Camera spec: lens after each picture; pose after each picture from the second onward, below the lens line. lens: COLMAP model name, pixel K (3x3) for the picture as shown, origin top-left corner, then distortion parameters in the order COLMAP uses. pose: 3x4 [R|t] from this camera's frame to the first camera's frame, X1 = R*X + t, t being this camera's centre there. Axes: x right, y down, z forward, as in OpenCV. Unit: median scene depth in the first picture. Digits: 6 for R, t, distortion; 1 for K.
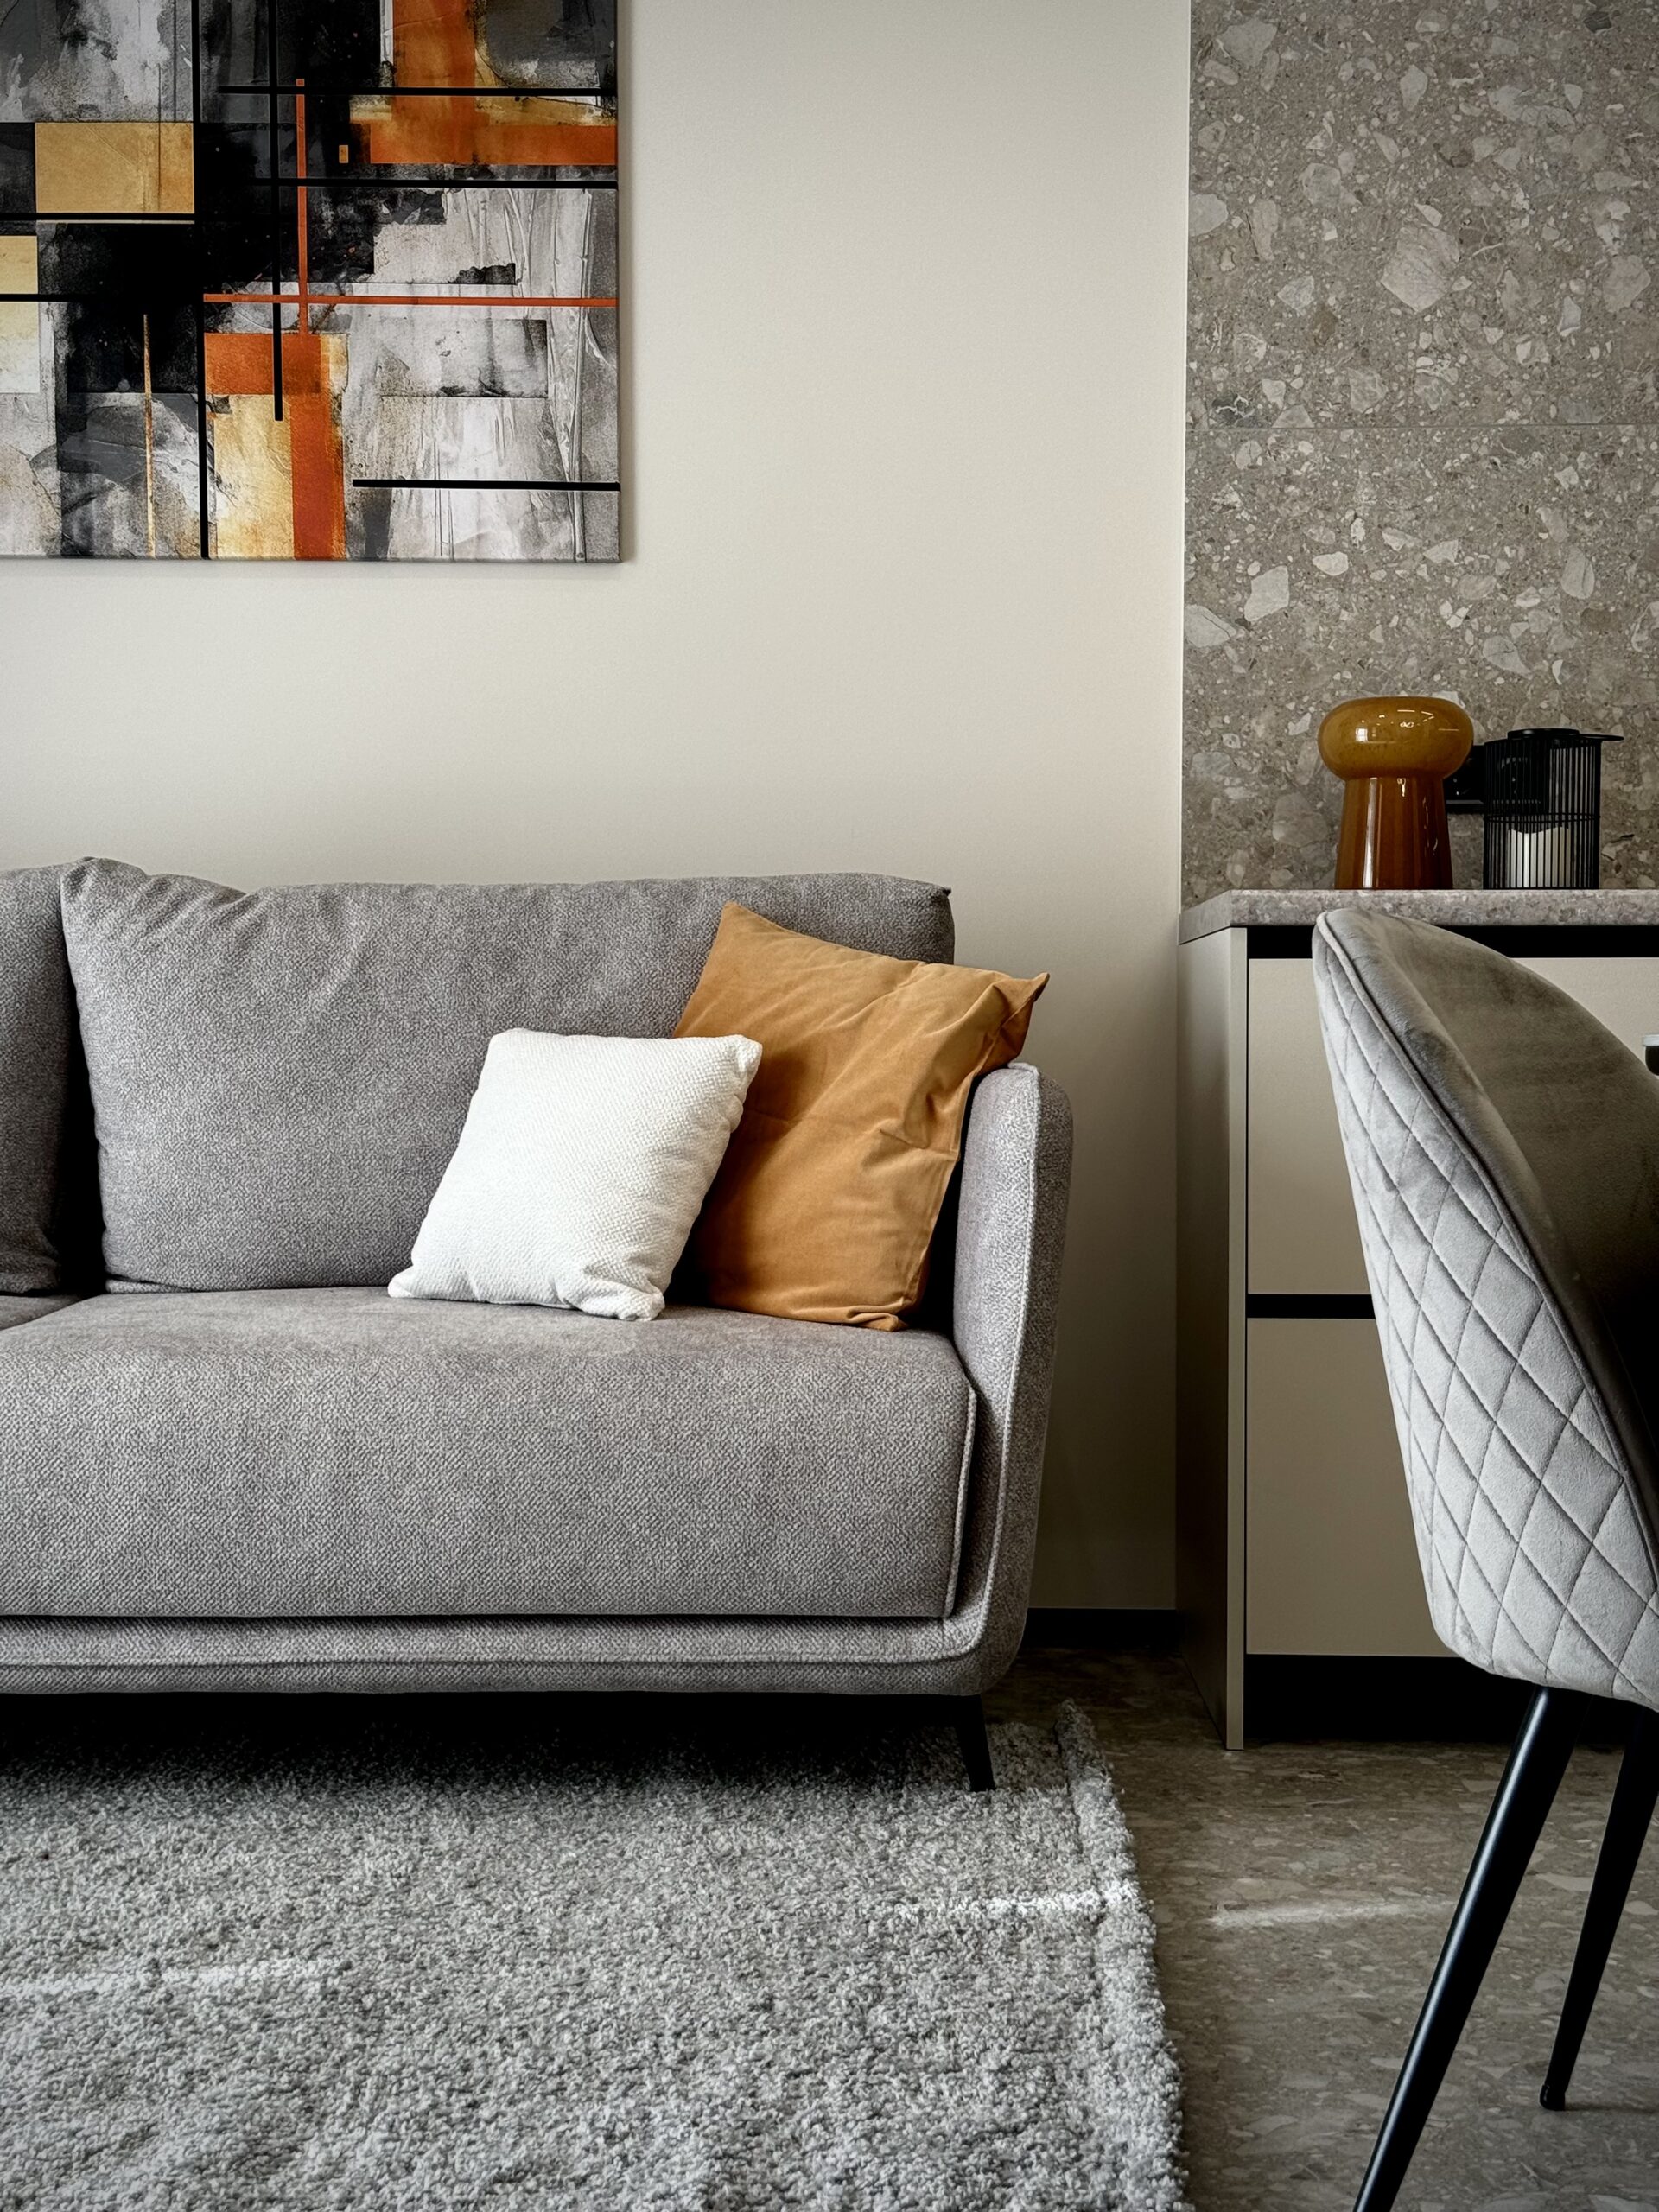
lens RADIAL K [[3054.4, 0, 829.5], [0, 3054.4, 1106.0], [0, 0, 1]] dist [0.183148, -0.430792]
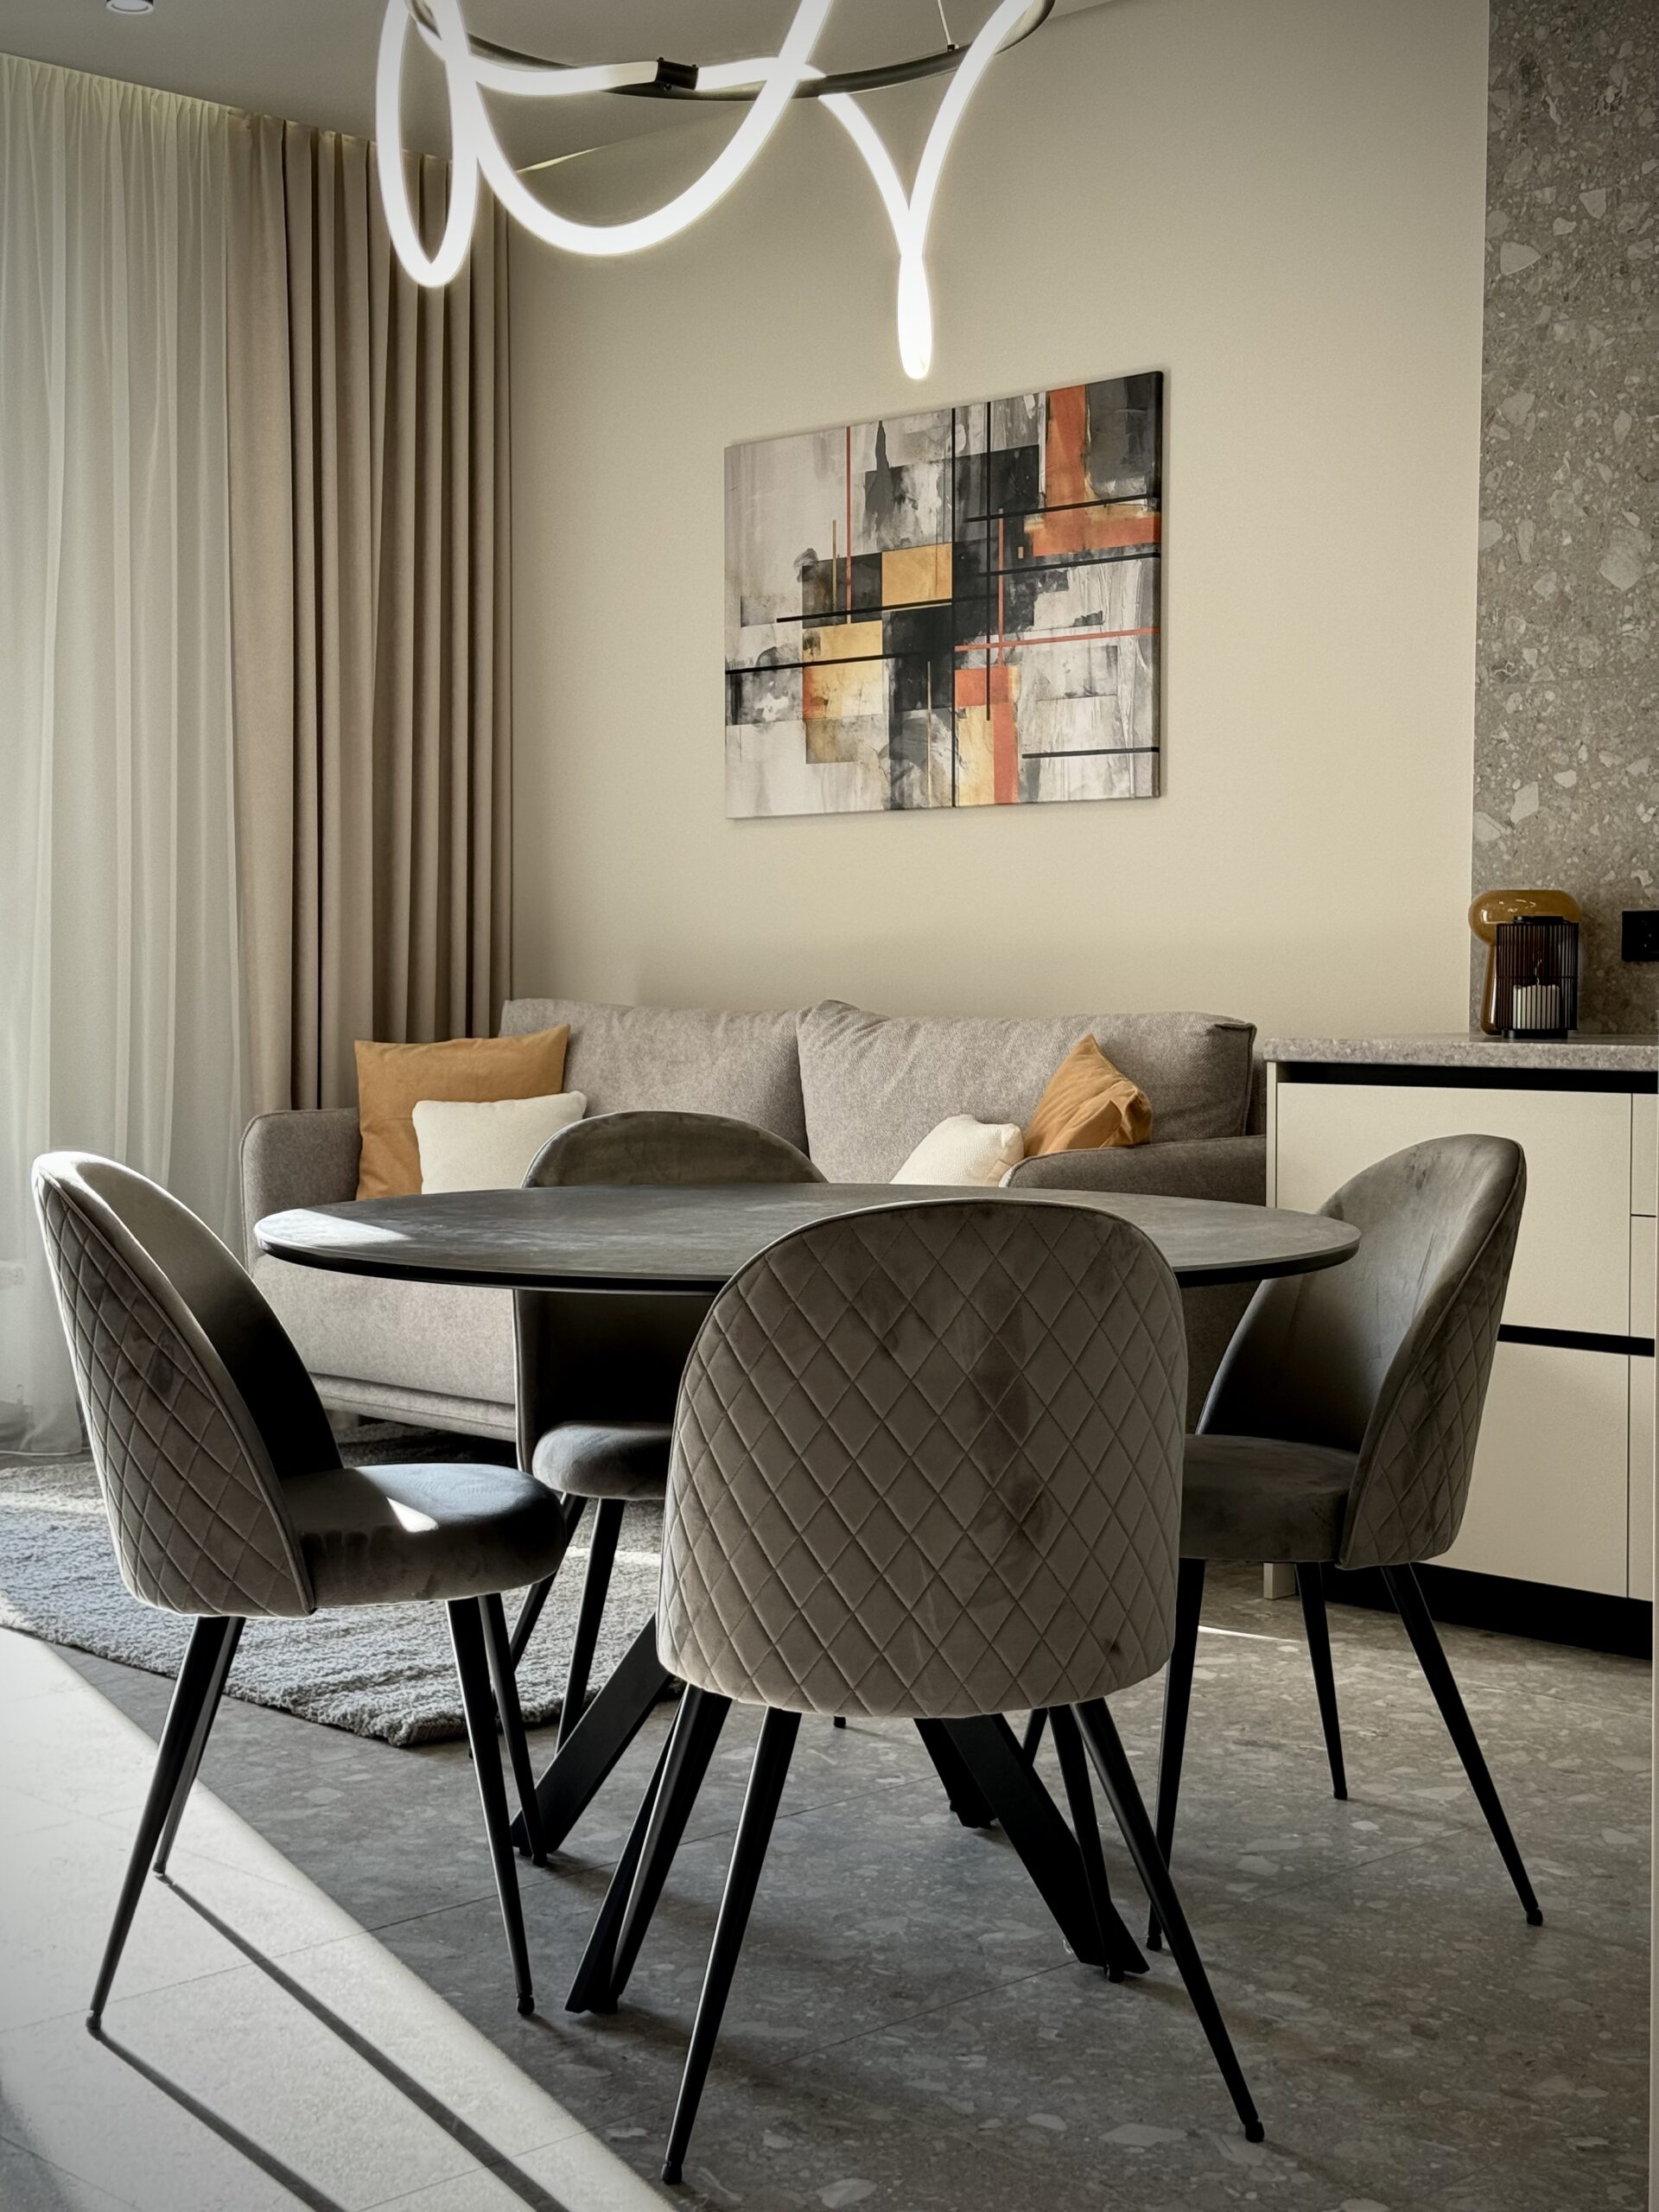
lens RADIAL K [[3054.4, 0, 829.5], [0, 3054.4, 1106.0], [0, 0, 1]] dist [0.183148, -0.430792]
pose [[0.721368, 0.030503, -0.691880, 0.880045], [-0.013086, 0.999452, 0.030419, -0.067997], [0.692428, -0.012889, 0.721372, -0.218084]]
